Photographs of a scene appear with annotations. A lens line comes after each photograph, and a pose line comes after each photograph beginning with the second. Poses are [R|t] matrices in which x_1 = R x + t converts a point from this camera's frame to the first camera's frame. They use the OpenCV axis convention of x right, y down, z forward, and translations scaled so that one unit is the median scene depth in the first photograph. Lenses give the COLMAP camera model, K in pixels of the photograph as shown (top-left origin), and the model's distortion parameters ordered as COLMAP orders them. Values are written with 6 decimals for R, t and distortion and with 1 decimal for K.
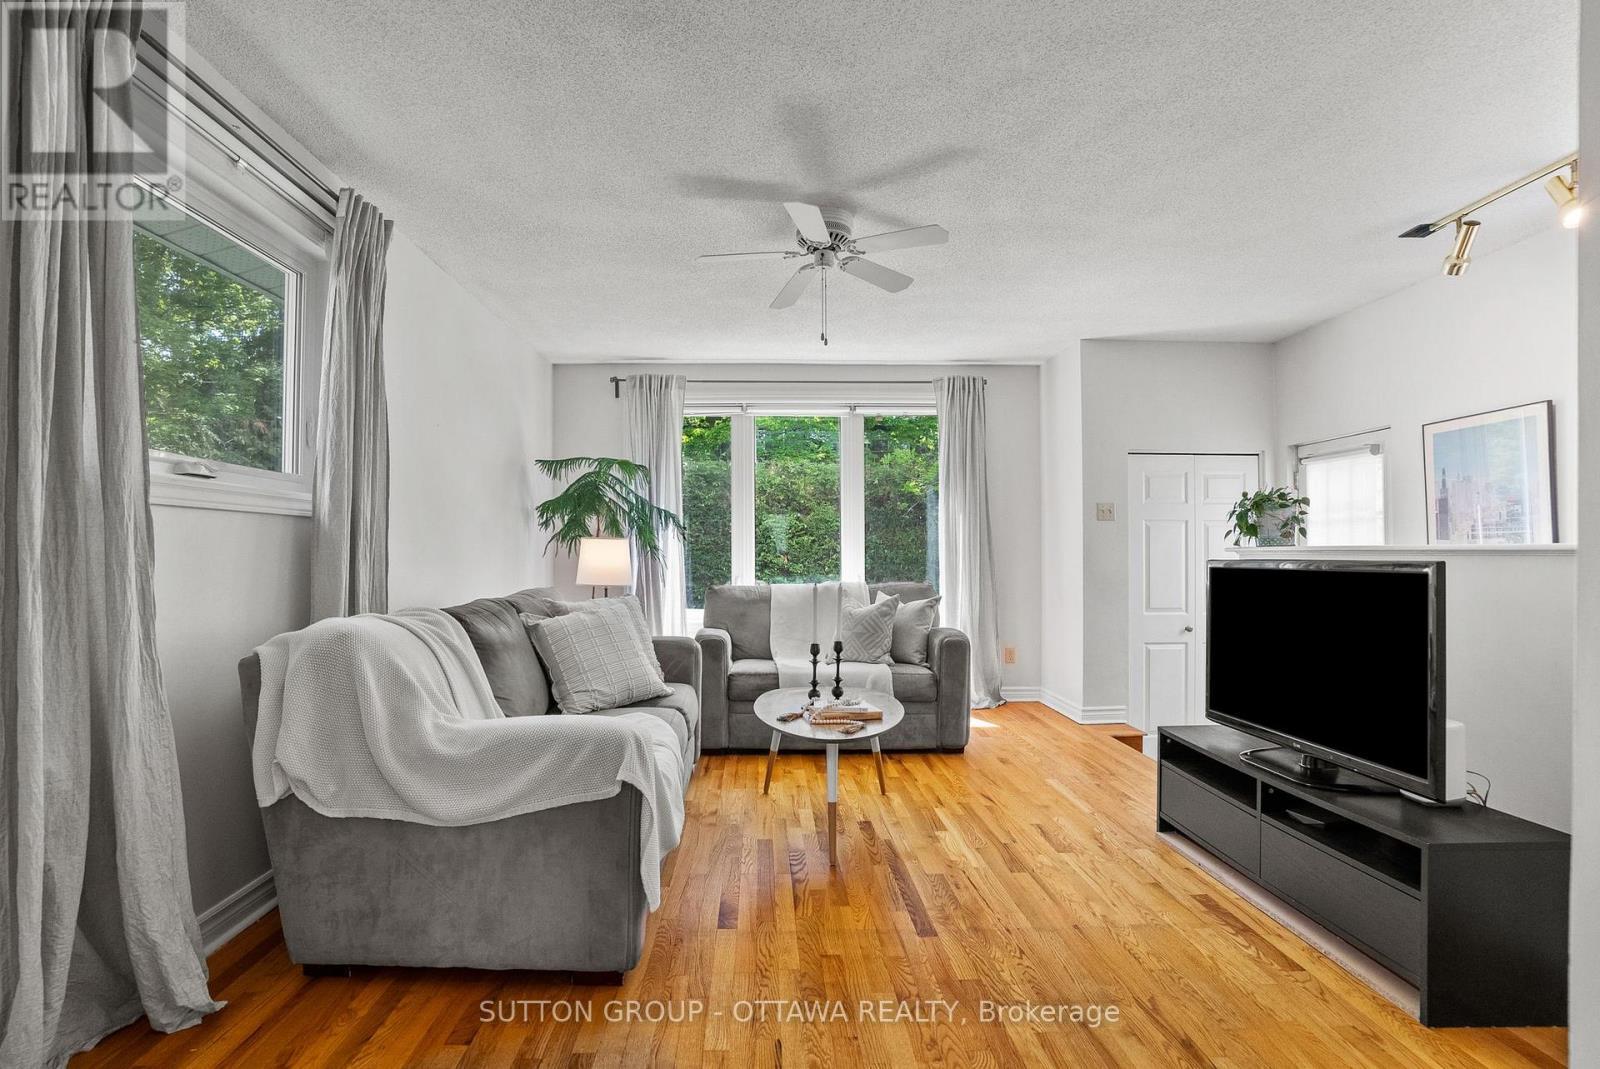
lens RADIAL K [[789.3, 0, 782.2], [0, 789.3, 556.8], [0, 0, 1]] dist [-0.044214, 0.000993]
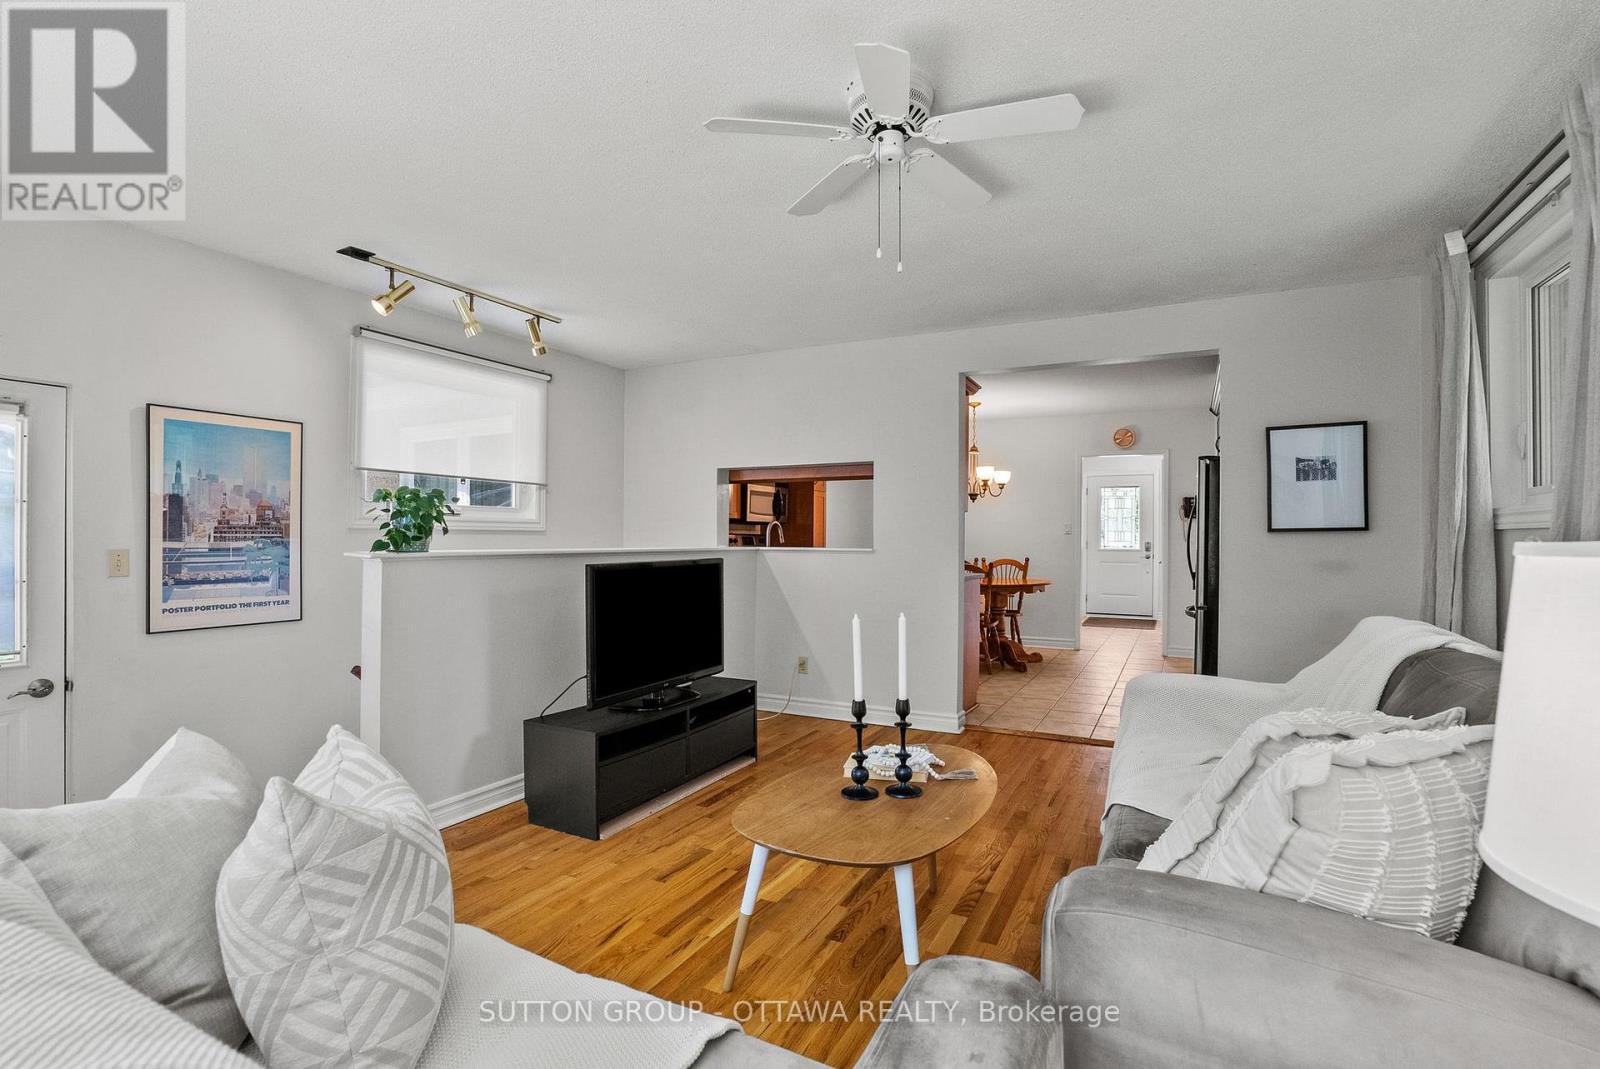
lens RADIAL K [[748.7, 0, 800.0], [0, 748.7, 534.5], [0, 0, 1]] dist [-0.047892, 0.000467]
pose [[-0.875001, 0.004792, 0.484098, -0.184292], [0.004519, 0.999988, -0.001731, -0.028725], [-0.484100, 0.000673, -0.875012, 1.510494]]
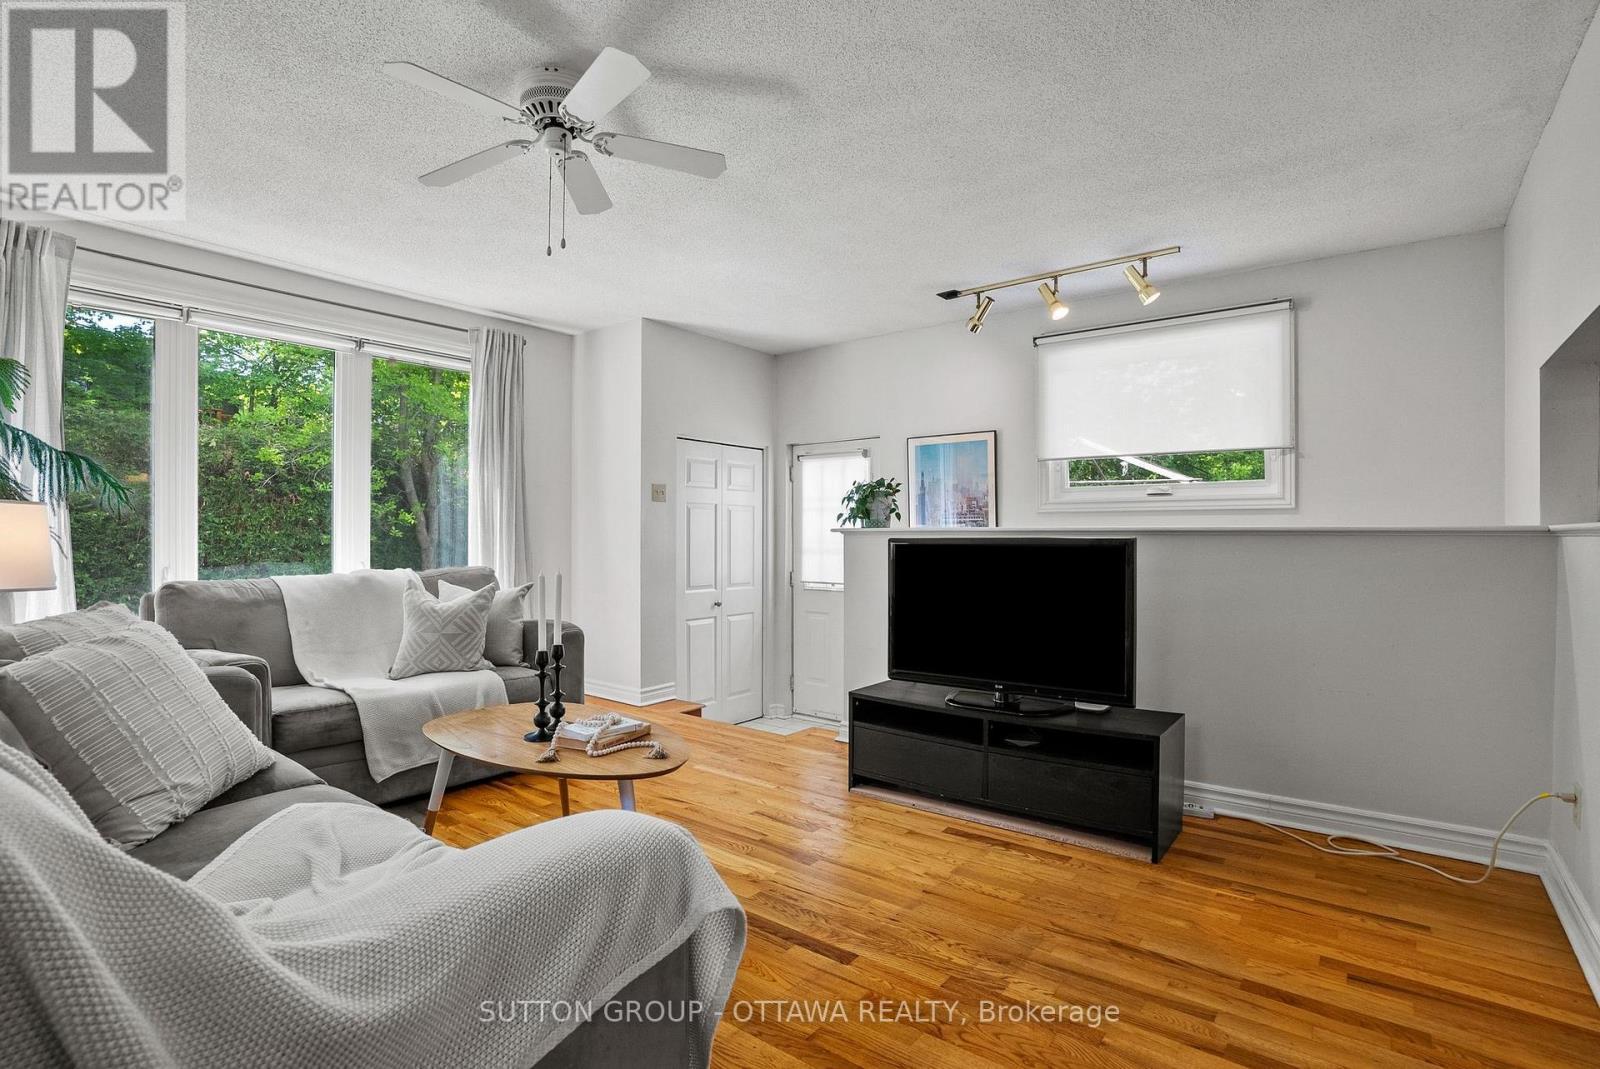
lens RADIAL K [[757.9, 0, 830.5], [0, 757.9, 545.3], [0, 0, 1]] dist [-0.080533, 0.026140]
pose [[0.614214, -0.006481, 0.789113, -0.322442], [0.001485, 0.999974, 0.007057, 0.005275], [-0.789138, -0.003162, 0.614208, 0.331210]]
